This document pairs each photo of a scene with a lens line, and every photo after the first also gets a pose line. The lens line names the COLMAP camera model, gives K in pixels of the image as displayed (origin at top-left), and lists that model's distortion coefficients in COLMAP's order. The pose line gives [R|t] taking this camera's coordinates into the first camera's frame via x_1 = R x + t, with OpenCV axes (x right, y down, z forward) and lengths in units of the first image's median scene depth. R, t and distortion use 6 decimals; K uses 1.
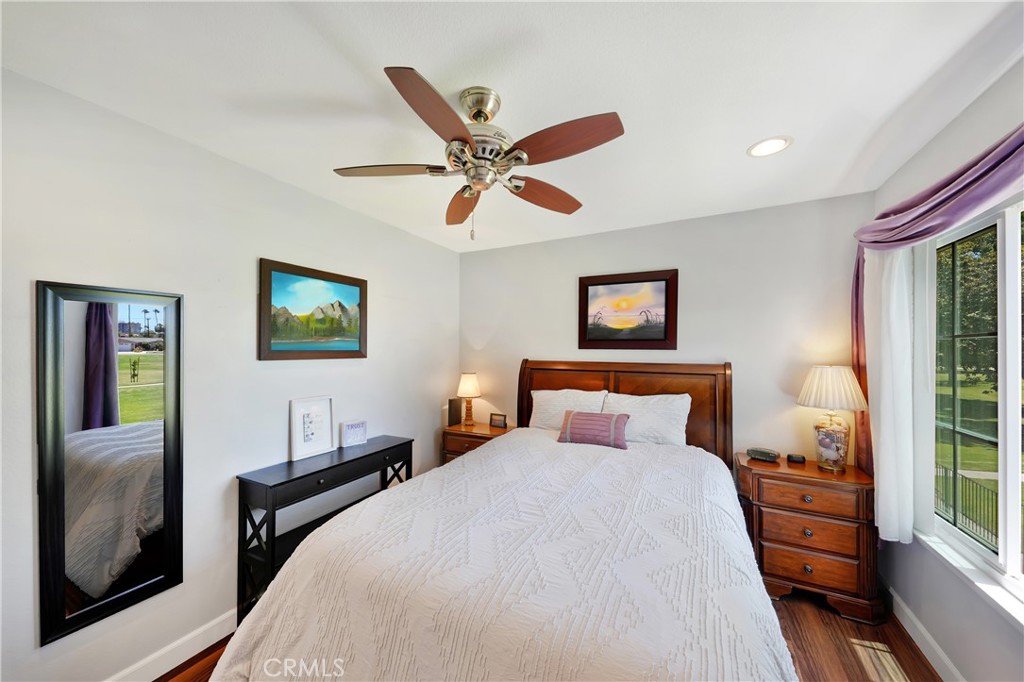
lens RADIAL K [[367.8, 0, 539.0], [0, 367.8, 344.5], [0, 0, 1]] dist [0.016935, -0.005381]
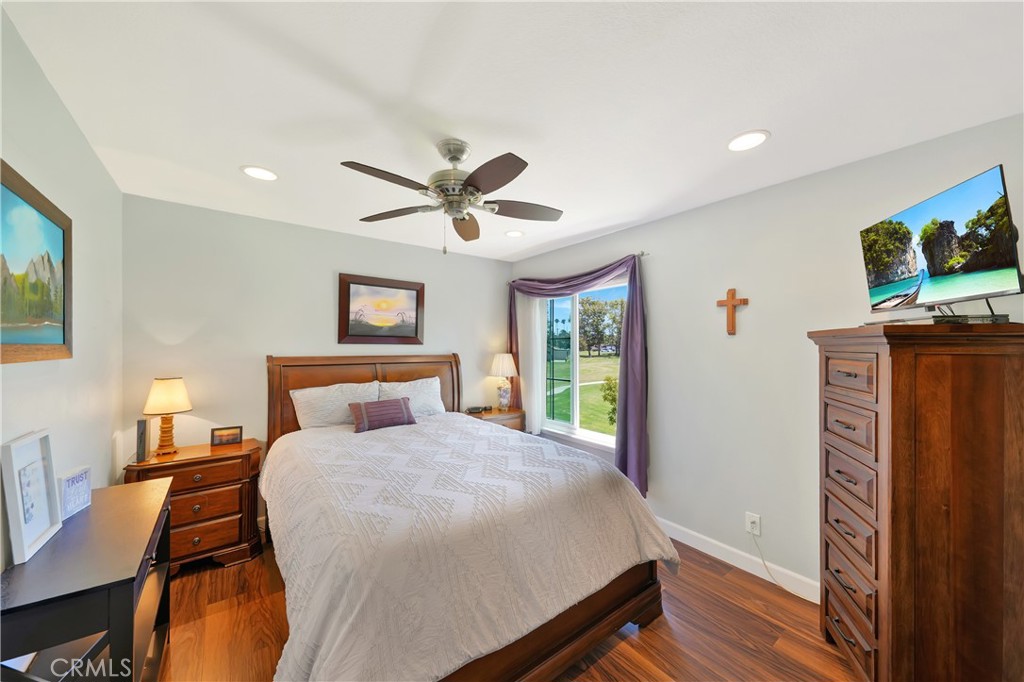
lens RADIAL K [[367.8, 0, 503.1], [0, 367.8, 345.0], [0, 0, 1]] dist [0.016935, -0.005381]
pose [[0.445646, 0.000333, 0.895209, -0.630721], [-0.009846, 0.999941, 0.004529, 0.006327], [-0.895155, -0.010832, 0.445623, 0.148277]]
